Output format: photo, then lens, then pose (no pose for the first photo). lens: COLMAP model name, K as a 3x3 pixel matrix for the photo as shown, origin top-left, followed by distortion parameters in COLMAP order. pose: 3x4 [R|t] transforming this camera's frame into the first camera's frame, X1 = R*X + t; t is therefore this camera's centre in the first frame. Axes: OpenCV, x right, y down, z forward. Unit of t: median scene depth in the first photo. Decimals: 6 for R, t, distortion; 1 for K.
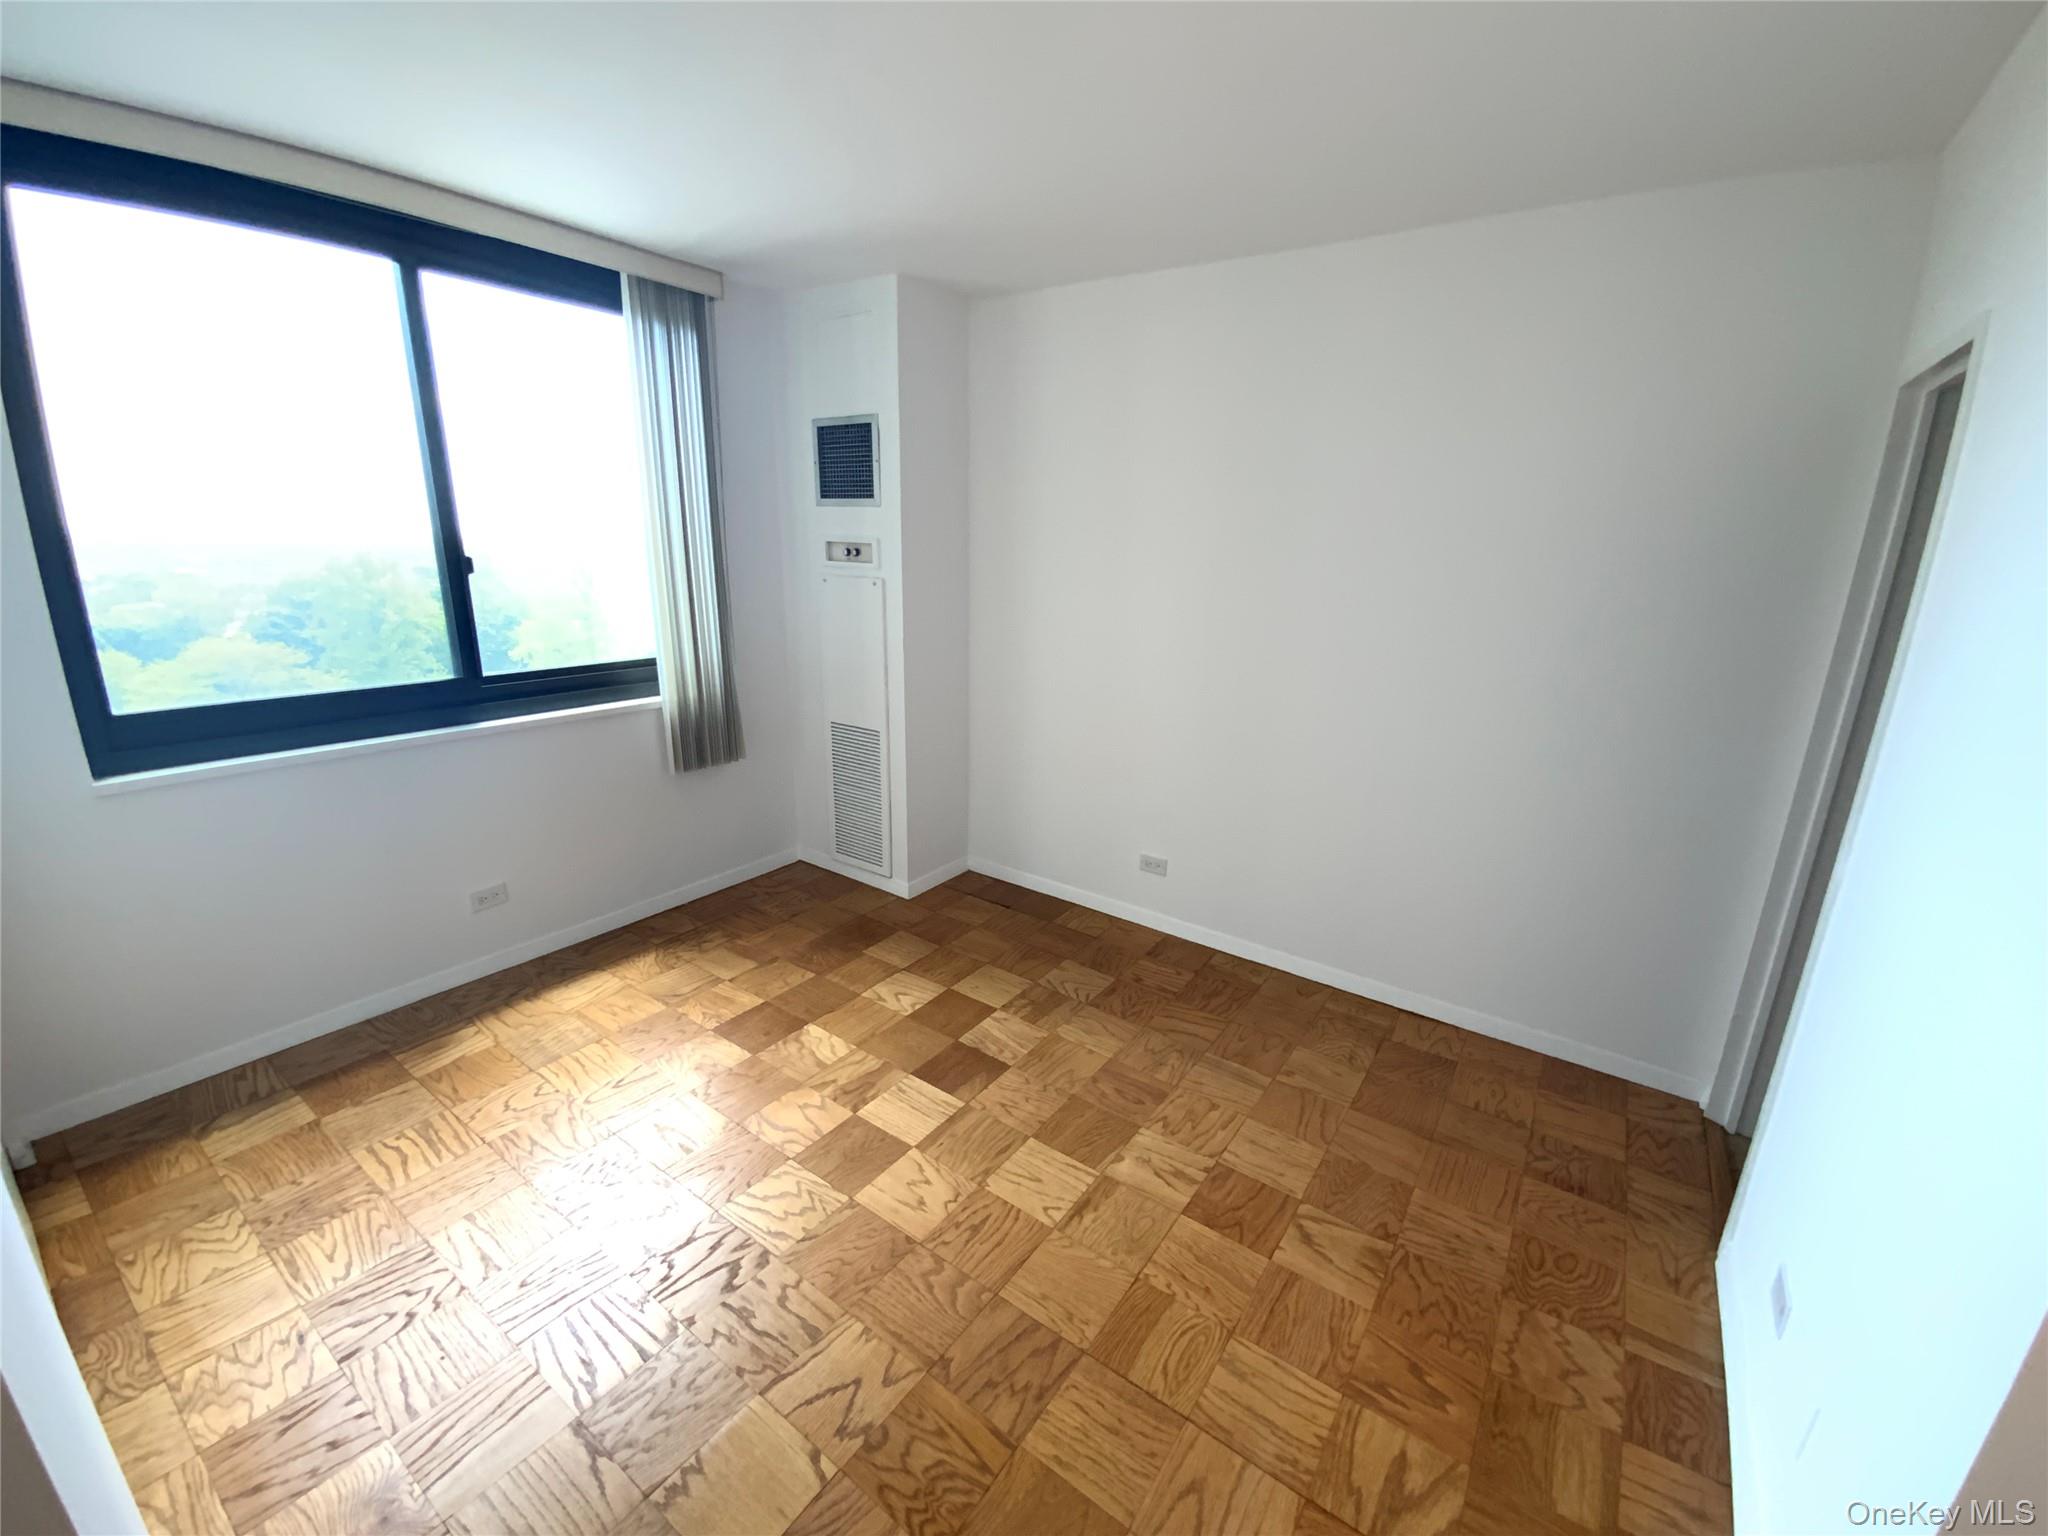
lens RADIAL K [[842.0, 0, 1026.3], [0, 842.0, 762.9], [0, 0, 1]] dist [-0.000179, -0.000432]
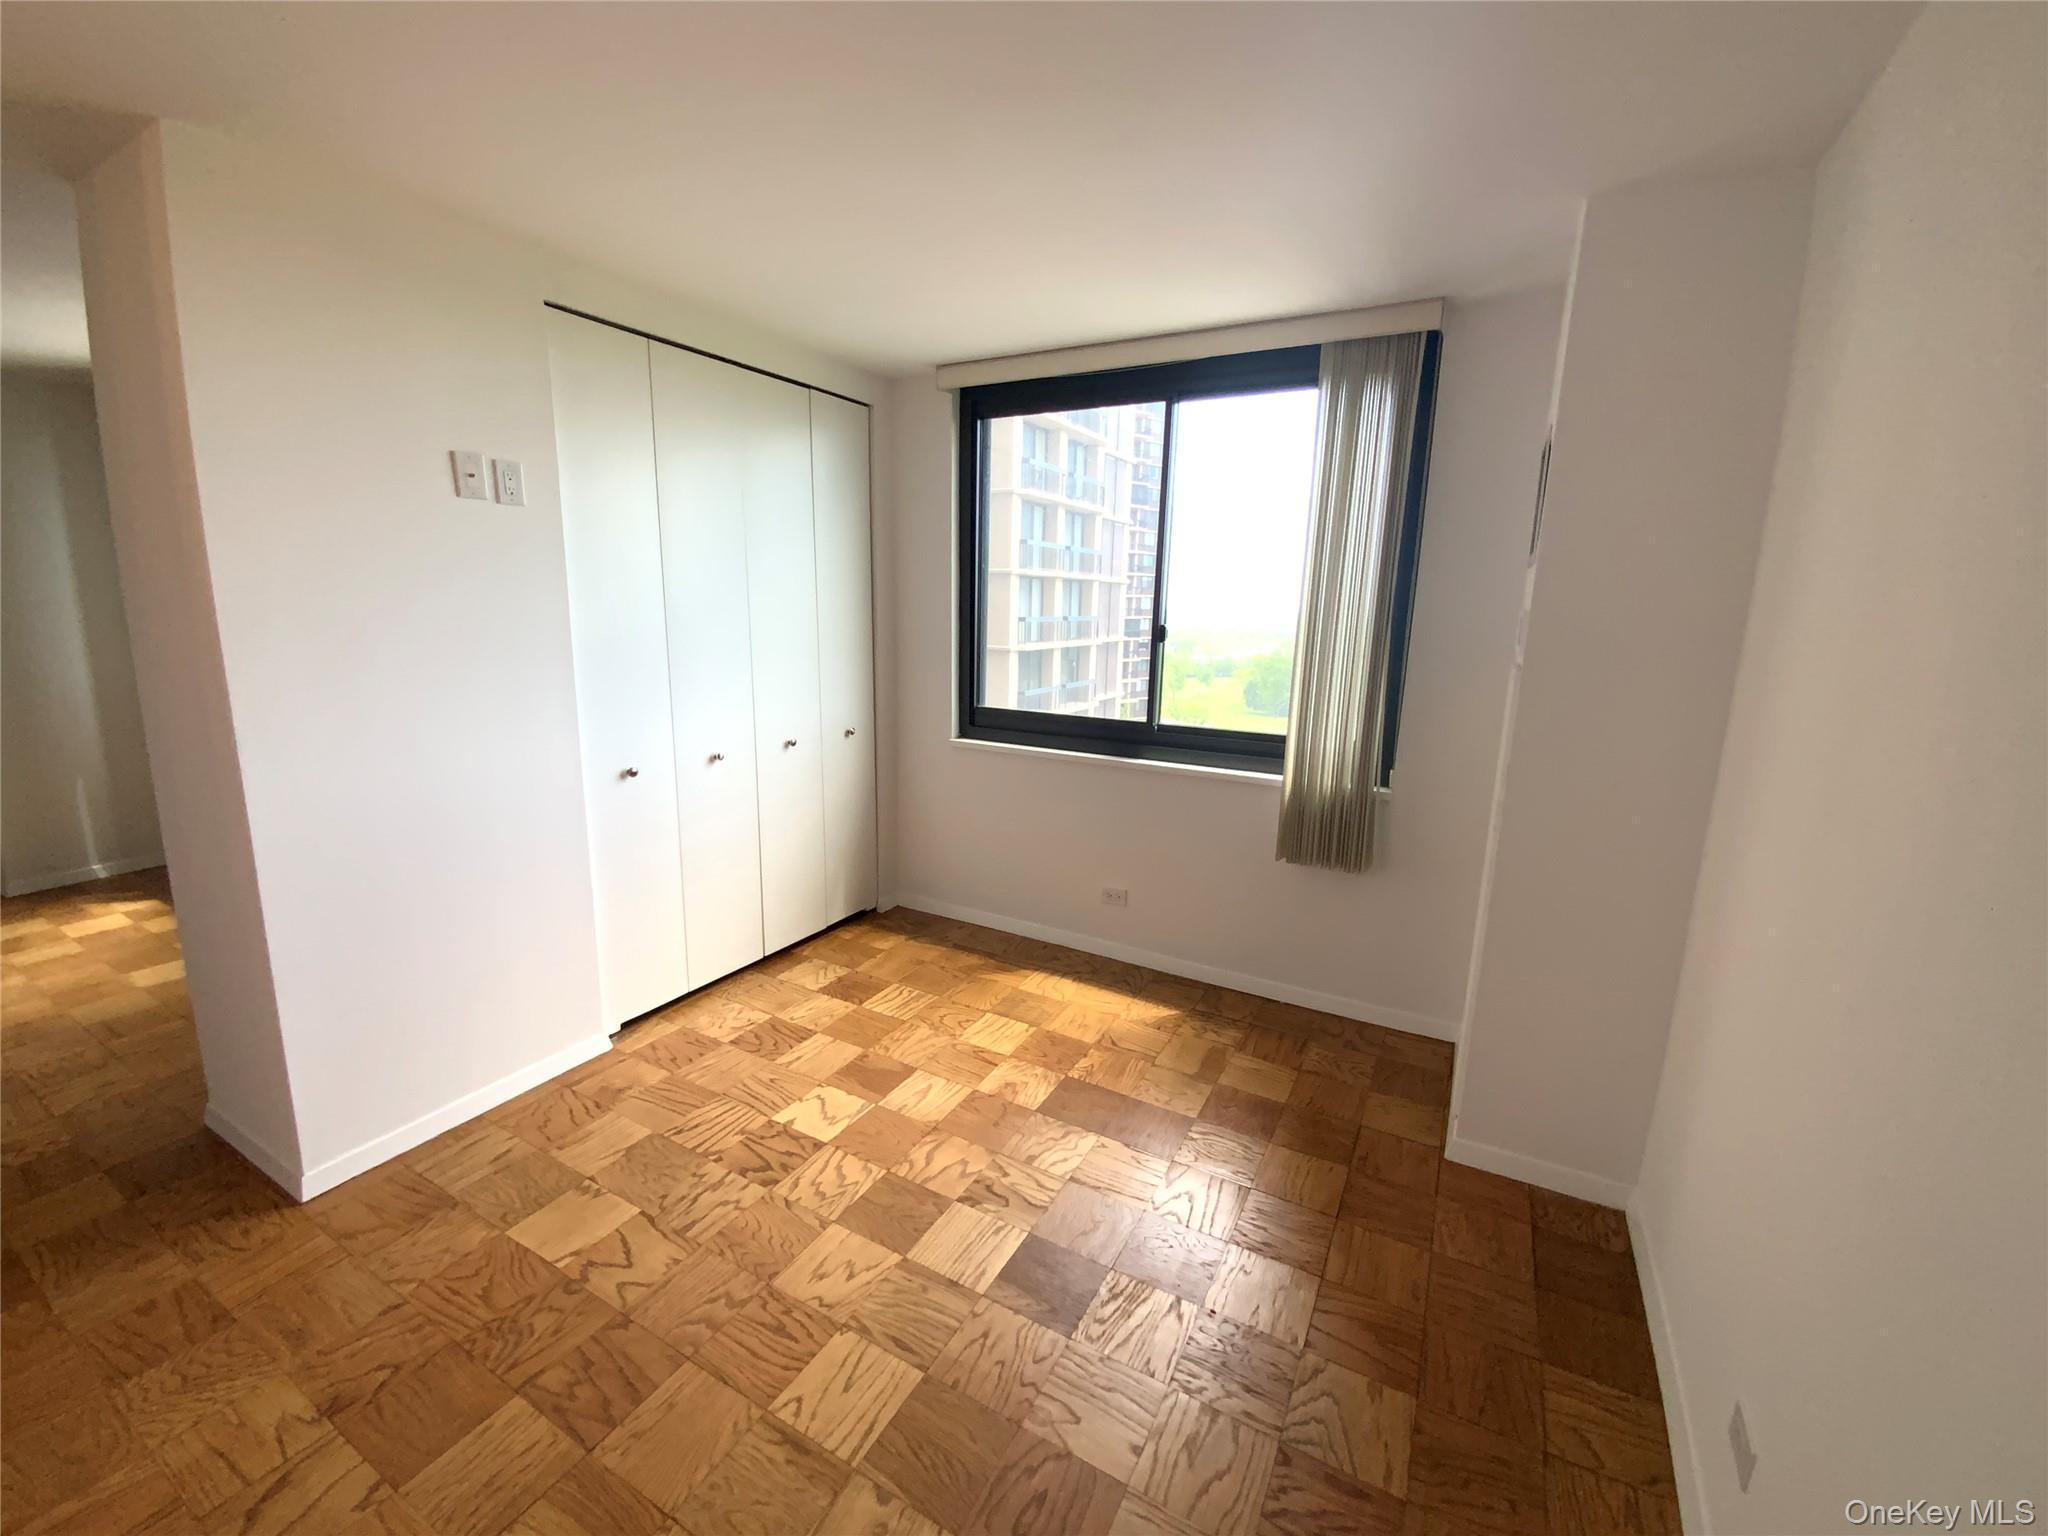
lens RADIAL K [[842.0, 0, 1026.3], [0, 842.0, 762.9], [0, 0, 1]] dist [-0.000179, -0.000432]
pose [[0.110585, 0.179713, -0.977484, 0.711957], [-0.283110, 0.948465, 0.142349, -0.226721], [0.952691, 0.260994, 0.155765, 0.895496]]
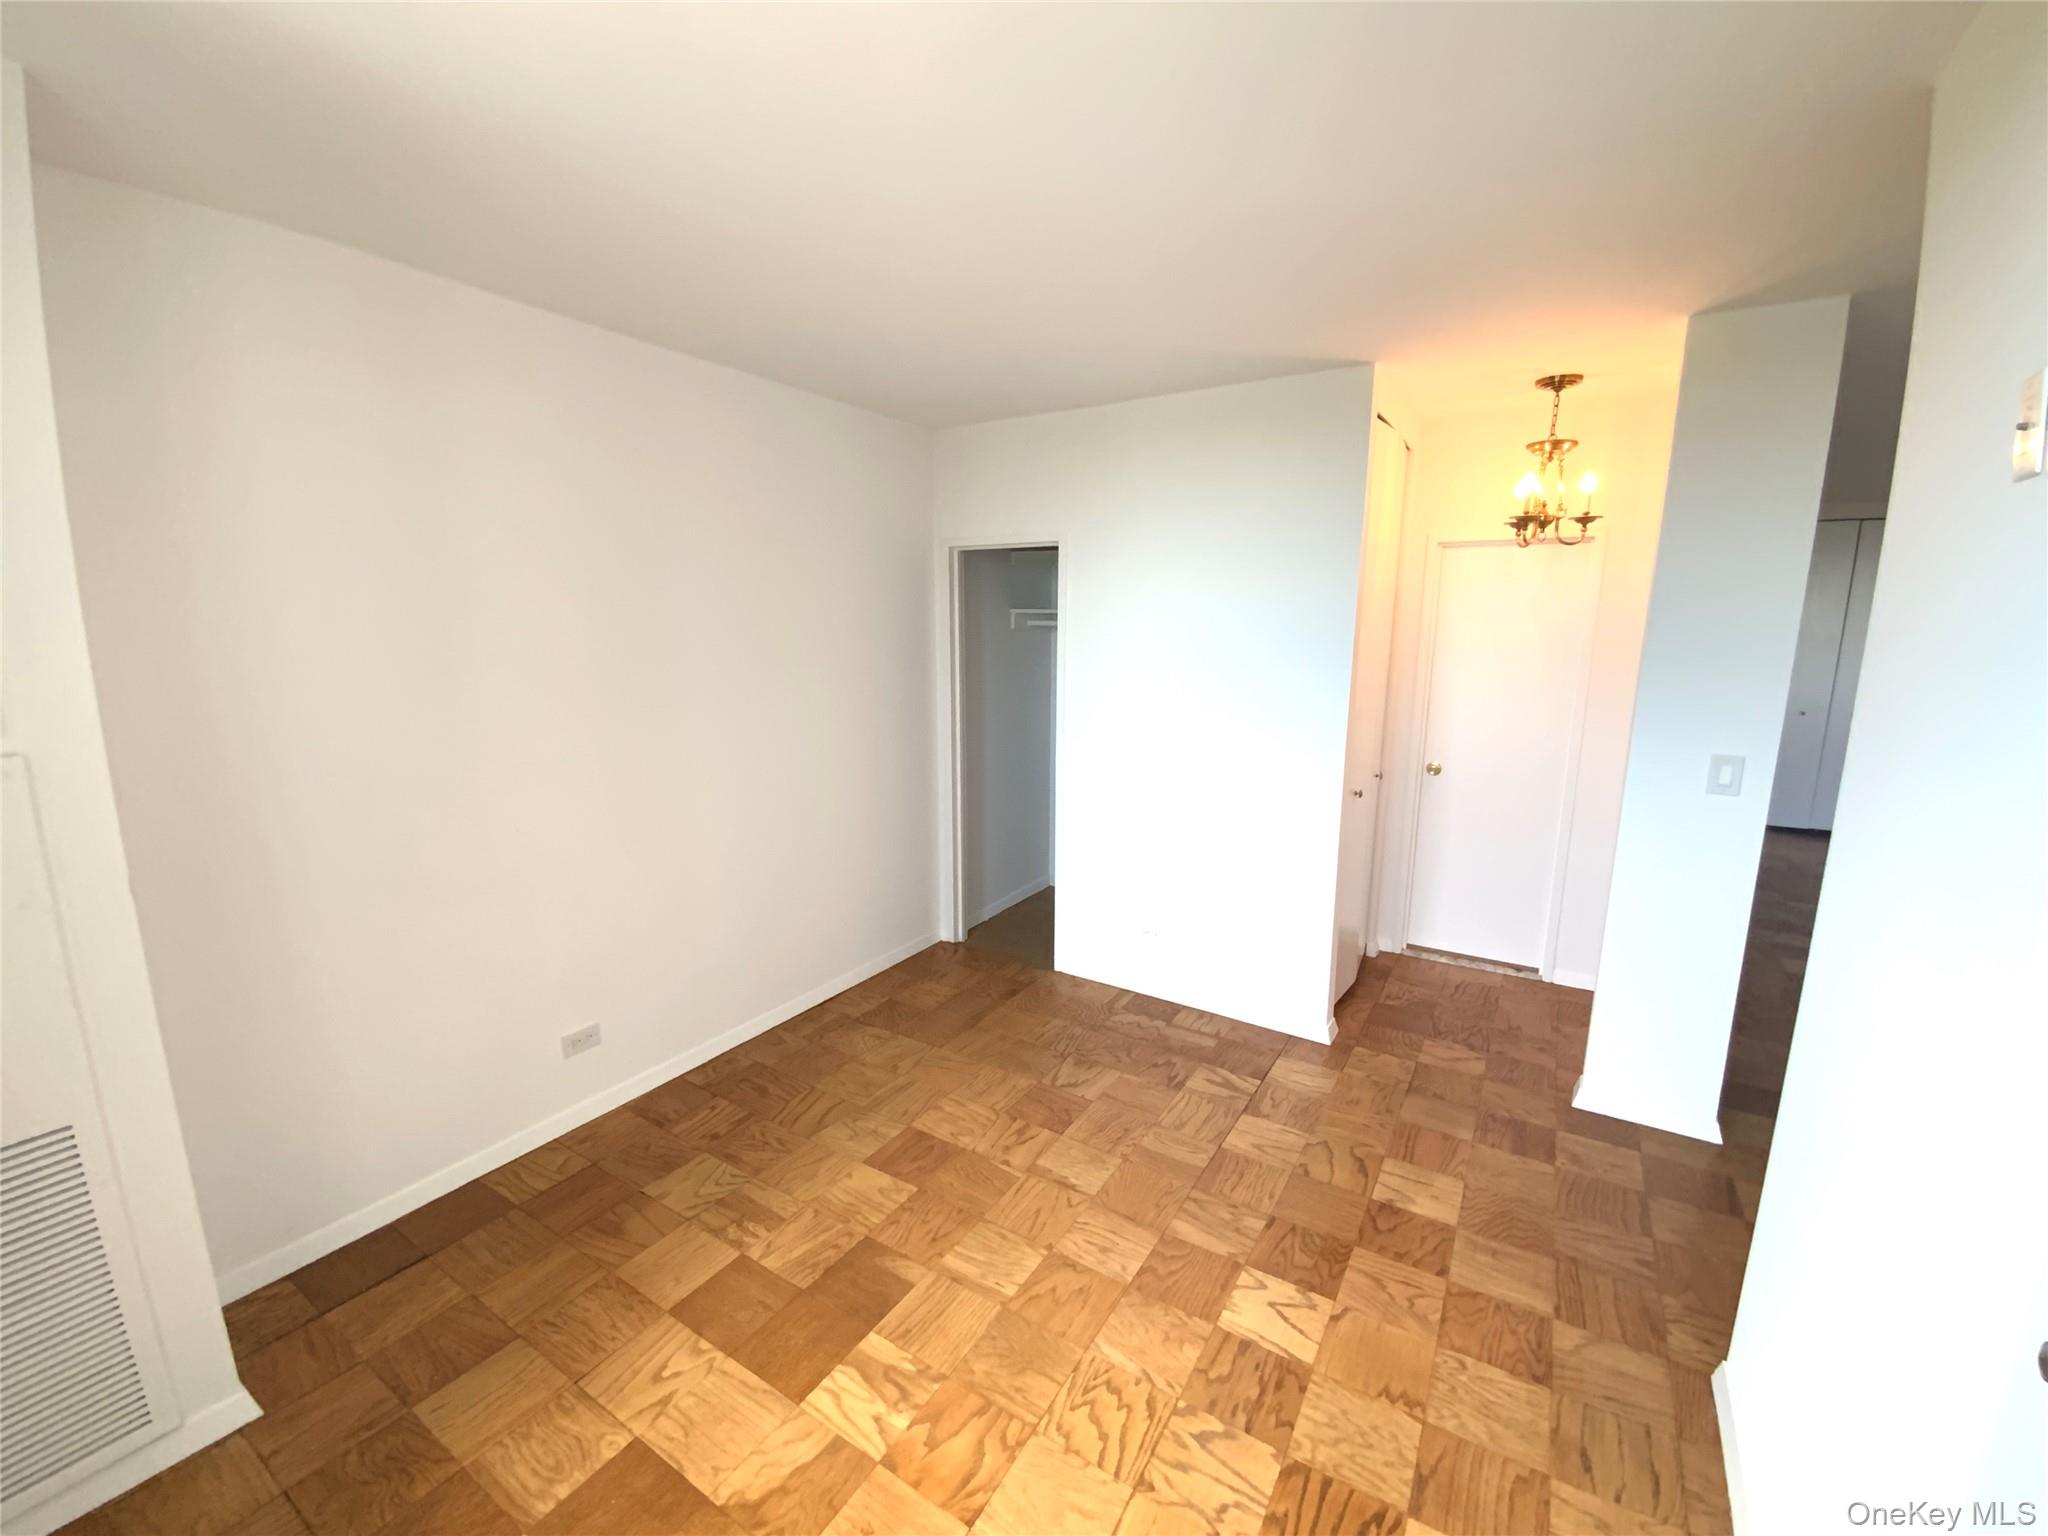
lens RADIAL K [[842.0, 0, 1026.3], [0, 842.0, 762.9], [0, 0, 1]] dist [-0.000179, -0.000432]
pose [[-0.048966, -0.205269, 0.977480, -0.950780], [0.260602, 0.942130, 0.210900, -0.294338], [-0.964204, 0.265060, 0.007361, 0.864277]]
